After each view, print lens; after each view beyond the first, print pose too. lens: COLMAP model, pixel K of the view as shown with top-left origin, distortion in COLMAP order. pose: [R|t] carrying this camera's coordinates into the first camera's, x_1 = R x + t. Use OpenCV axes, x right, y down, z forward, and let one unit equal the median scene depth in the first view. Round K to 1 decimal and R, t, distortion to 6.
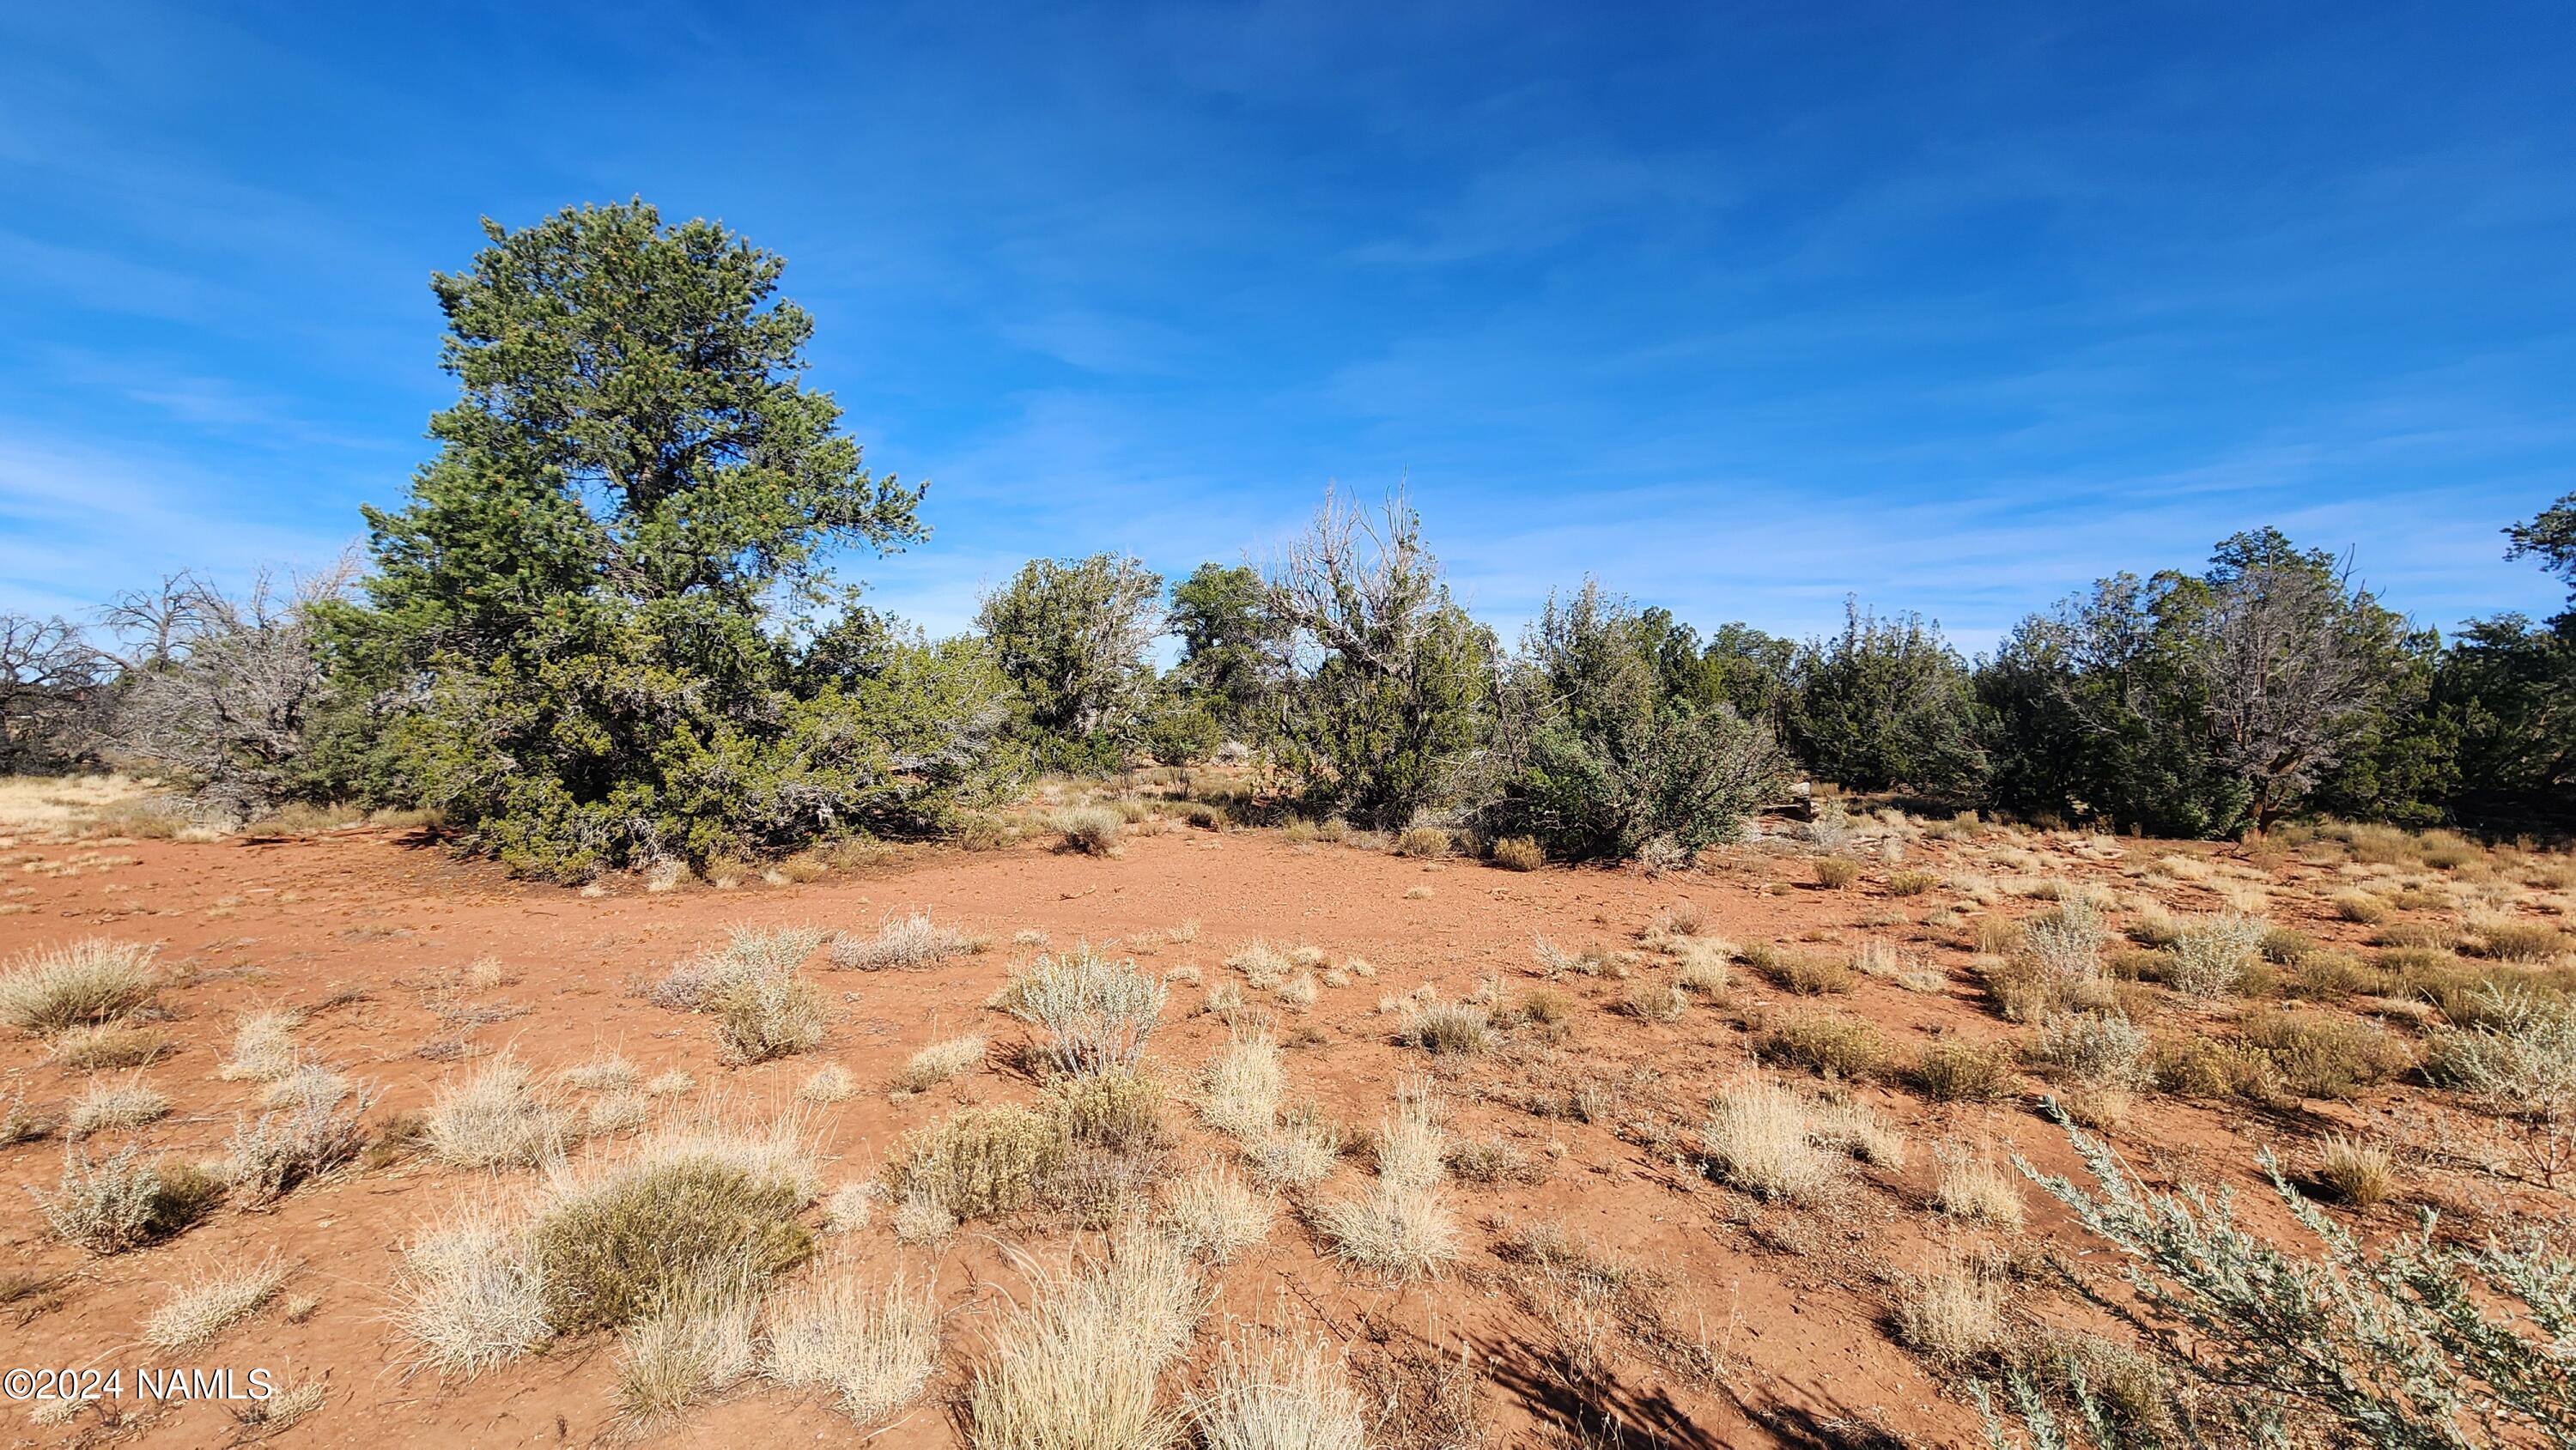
lens RADIAL K [[1054.4, 0, 1299.9], [0, 1054.4, 679.8], [0, 0, 1]] dist [-0.000582, -0.000227]
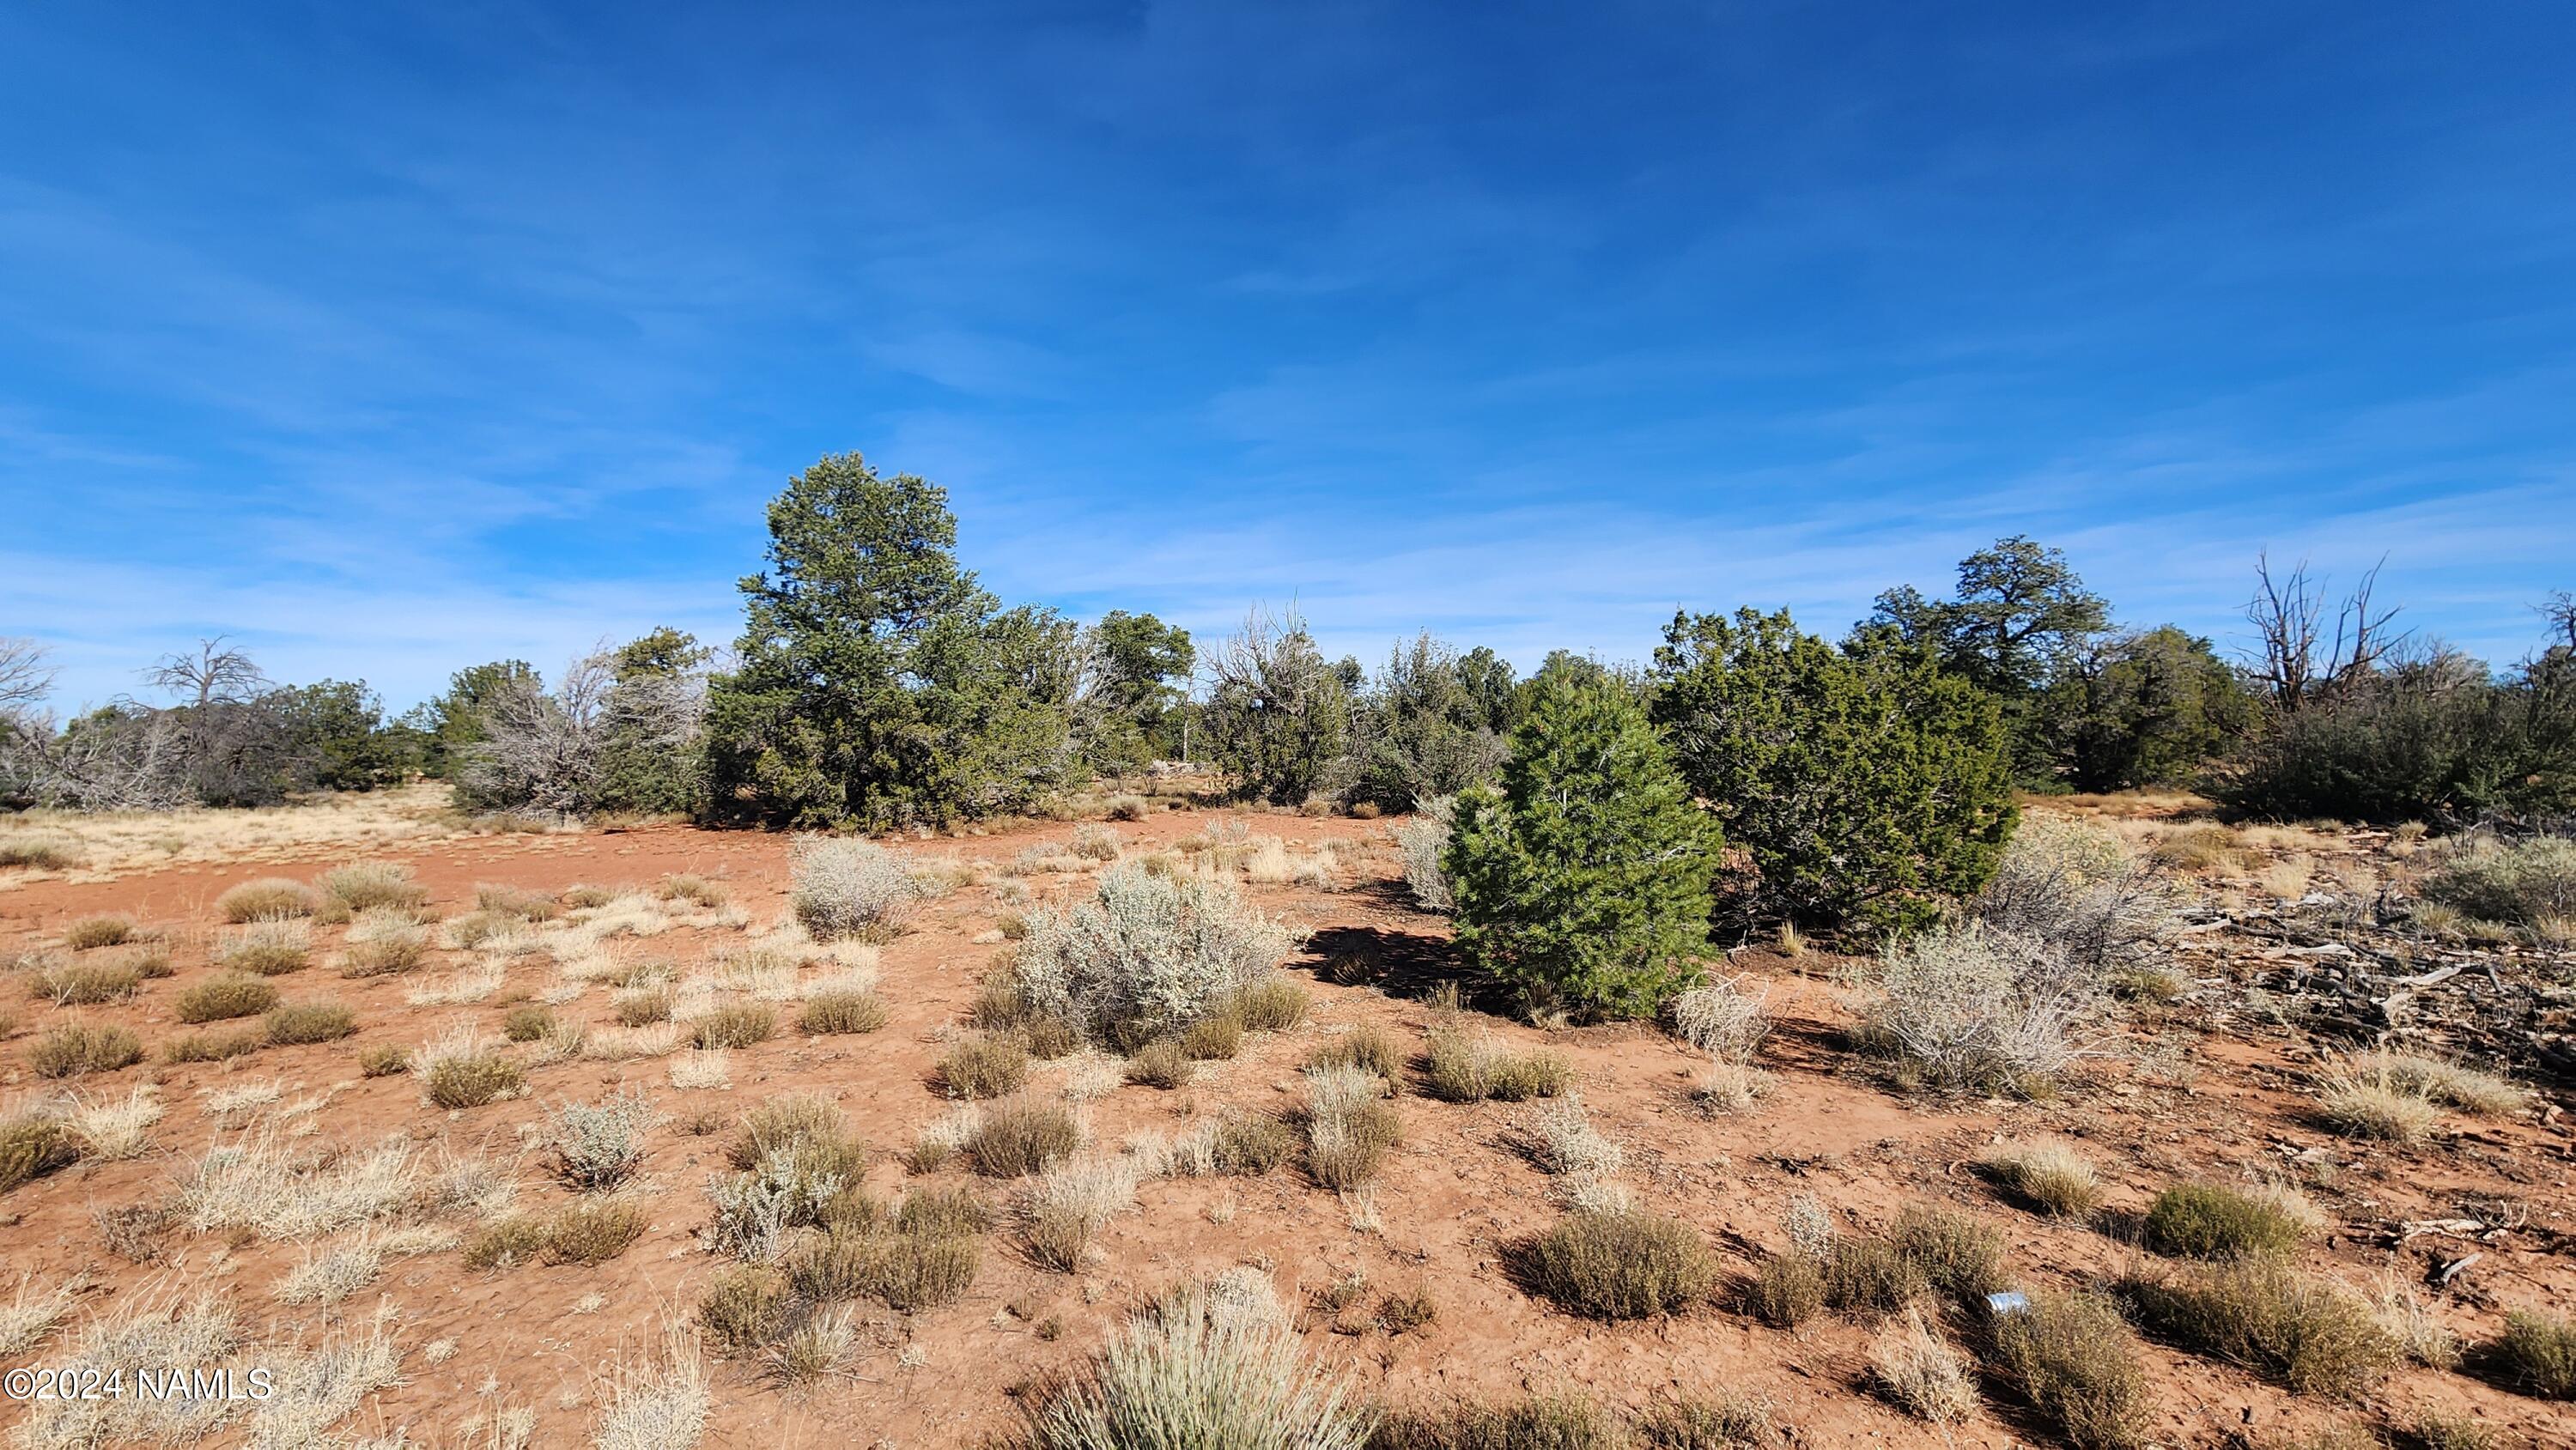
lens RADIAL K [[1054.4, 0, 1306.6], [0, 1054.4, 721.5], [0, 0, 1]] dist [-0.000582, -0.000227]
pose [[0.992643, -0.022263, 0.119014, -0.088409], [0.019709, 0.999550, 0.022599, -0.028917], [-0.119463, -0.020087, 0.992635, -0.643353]]
